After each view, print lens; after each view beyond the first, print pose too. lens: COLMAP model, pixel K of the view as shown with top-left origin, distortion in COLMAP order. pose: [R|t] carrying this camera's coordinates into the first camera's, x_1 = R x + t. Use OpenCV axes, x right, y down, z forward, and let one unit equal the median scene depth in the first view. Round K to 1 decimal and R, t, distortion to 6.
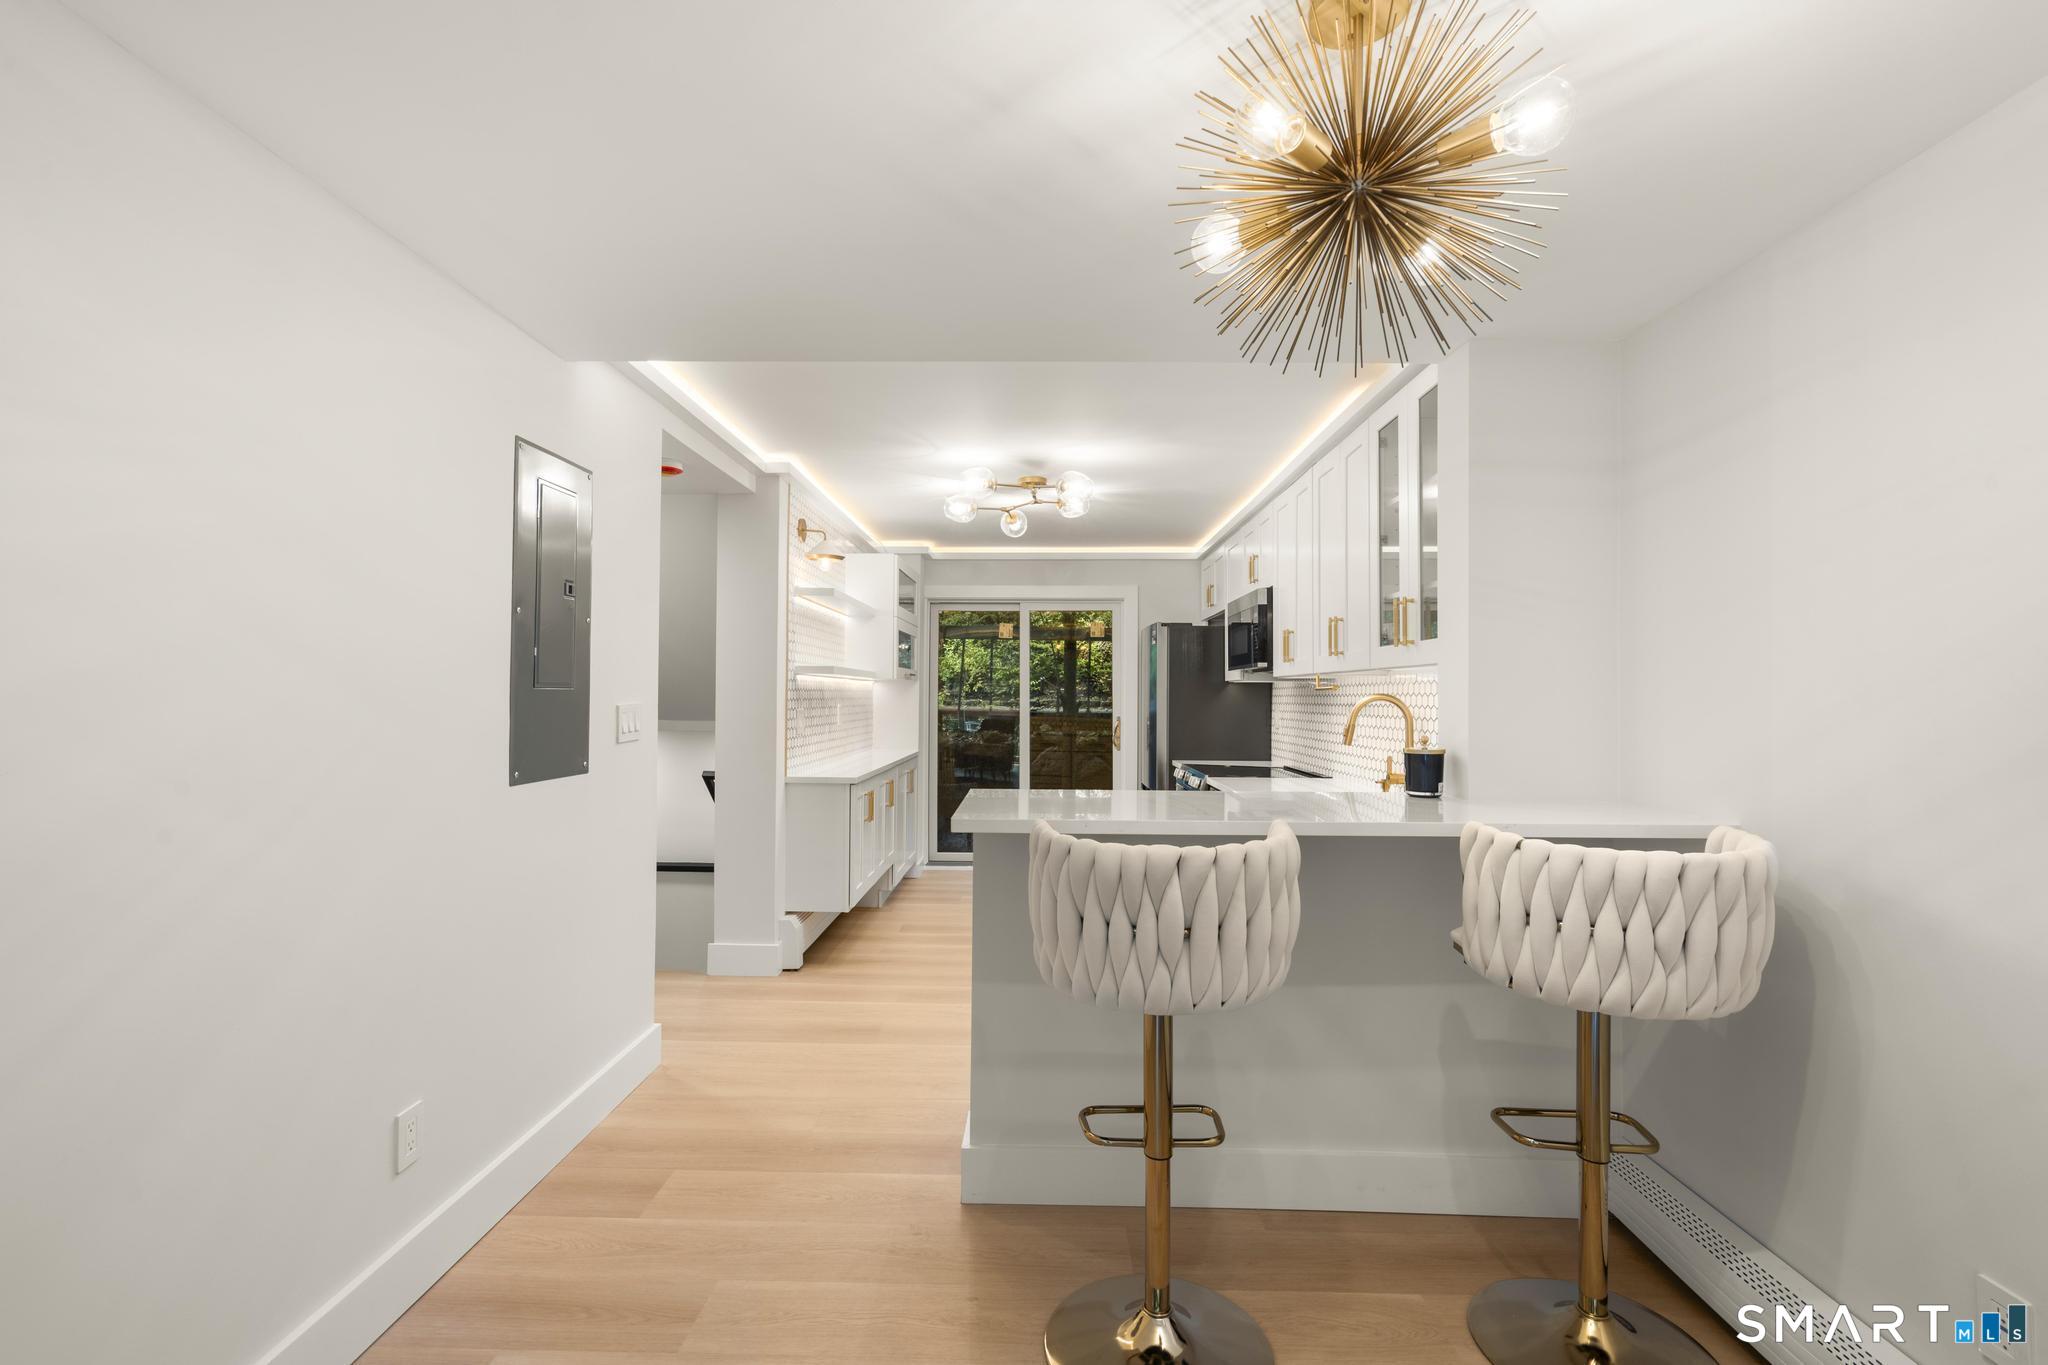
lens RADIAL K [[914.0, 0, 1024.0], [0, 914.0, 679.9], [0, 0, 1]] dist [-0.008090, 0.002241]
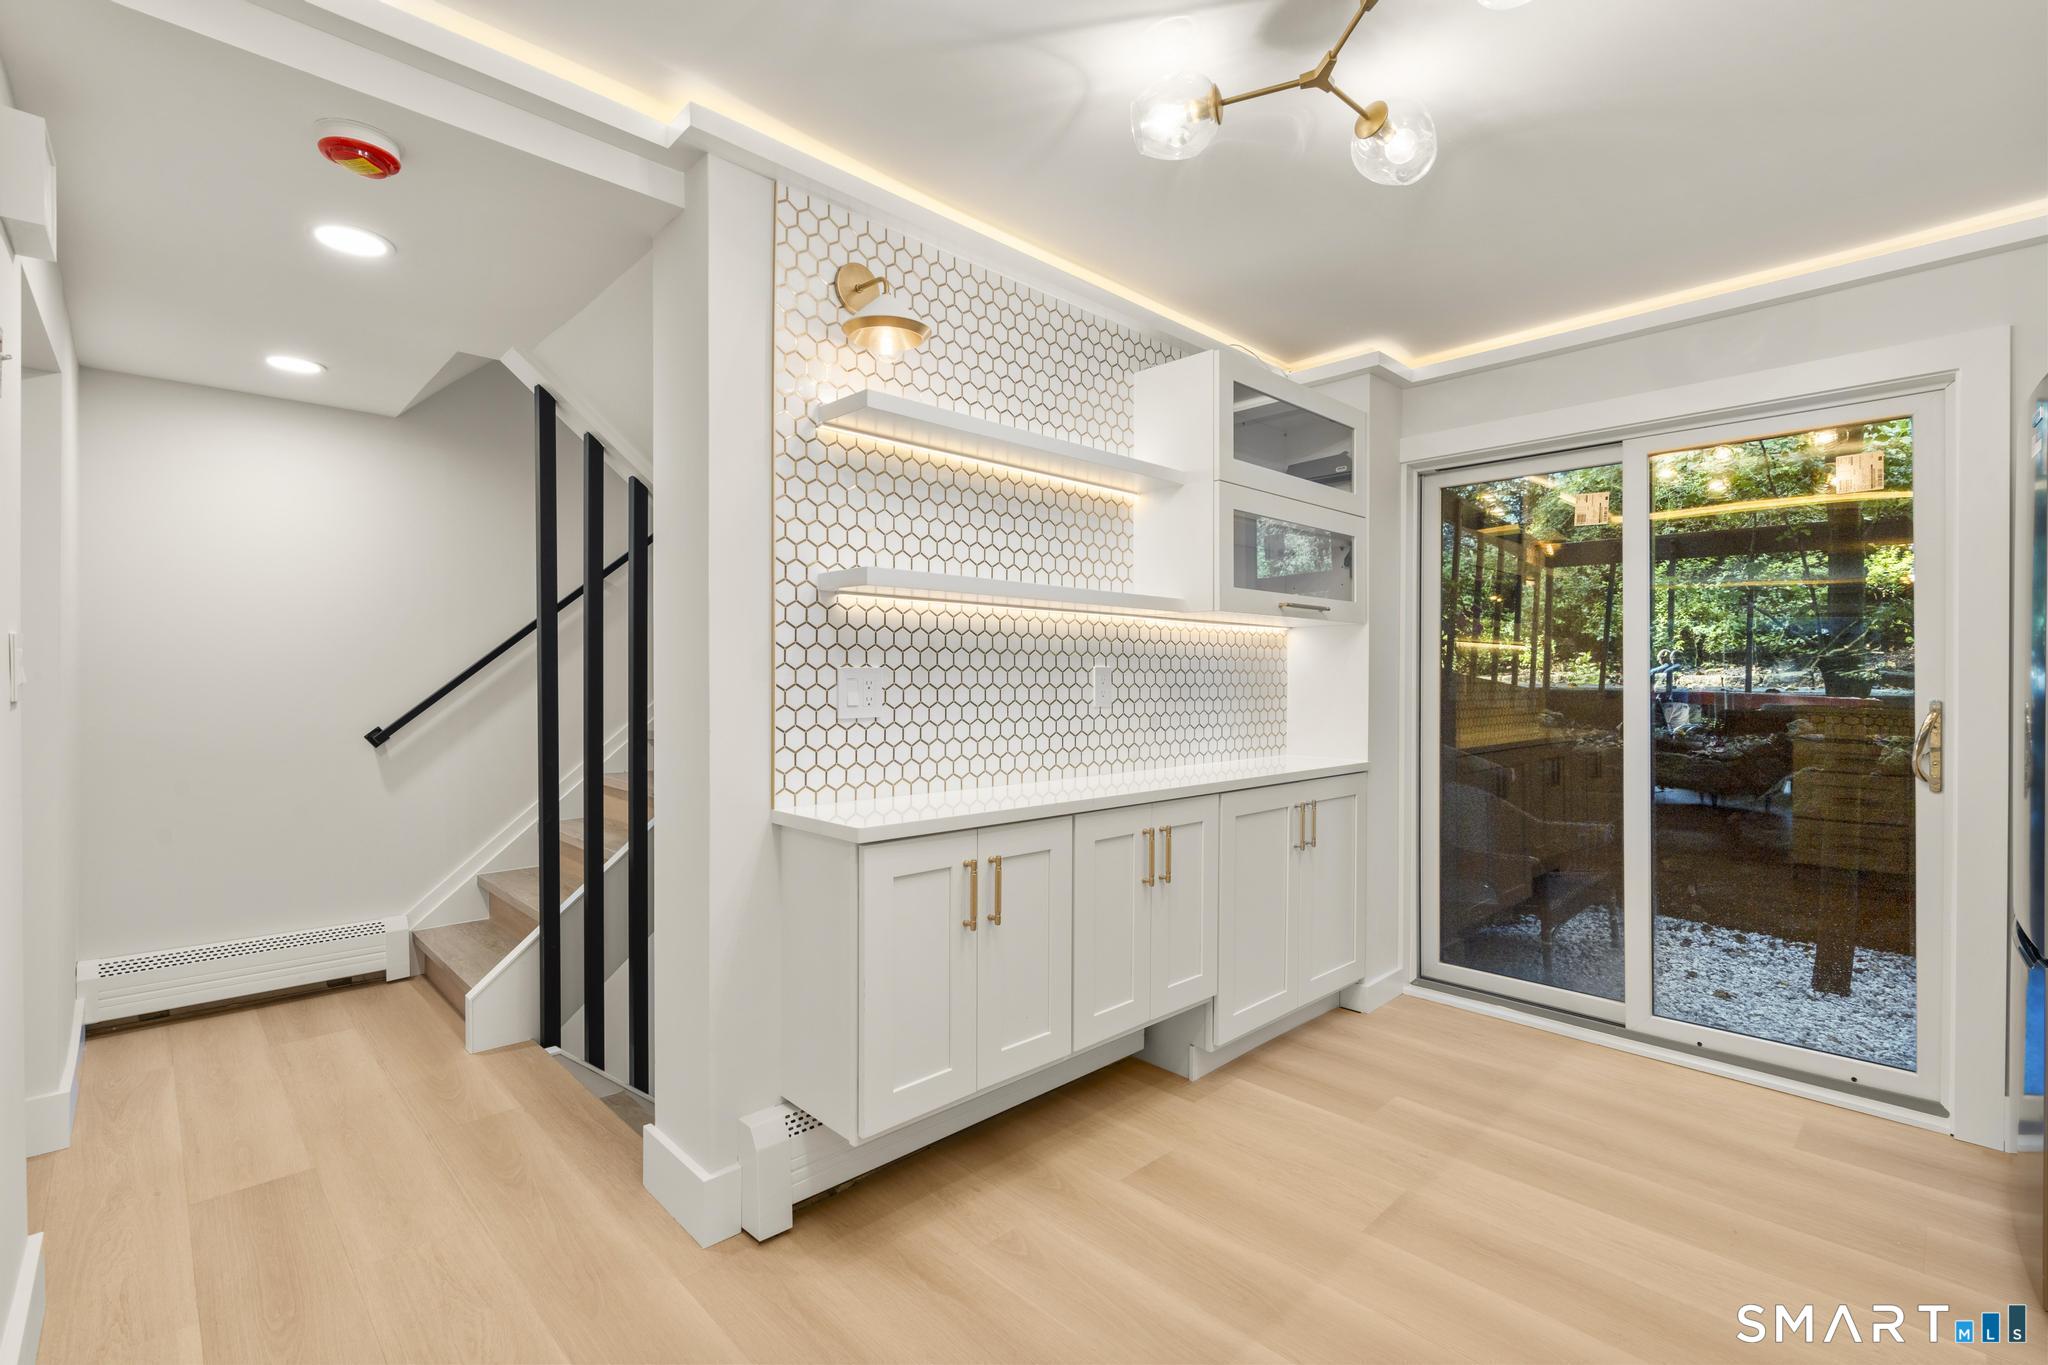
lens RADIAL K [[914.0, 0, 1011.0], [0, 914.0, 678.5], [0, 0, 1]] dist [-0.008090, 0.002241]
pose [[0.710162, -0.001465, -0.704037, 0.138485], [0.010737, 0.999904, 0.008750, 0.034448], [0.703956, -0.013773, 0.710110, 0.696469]]
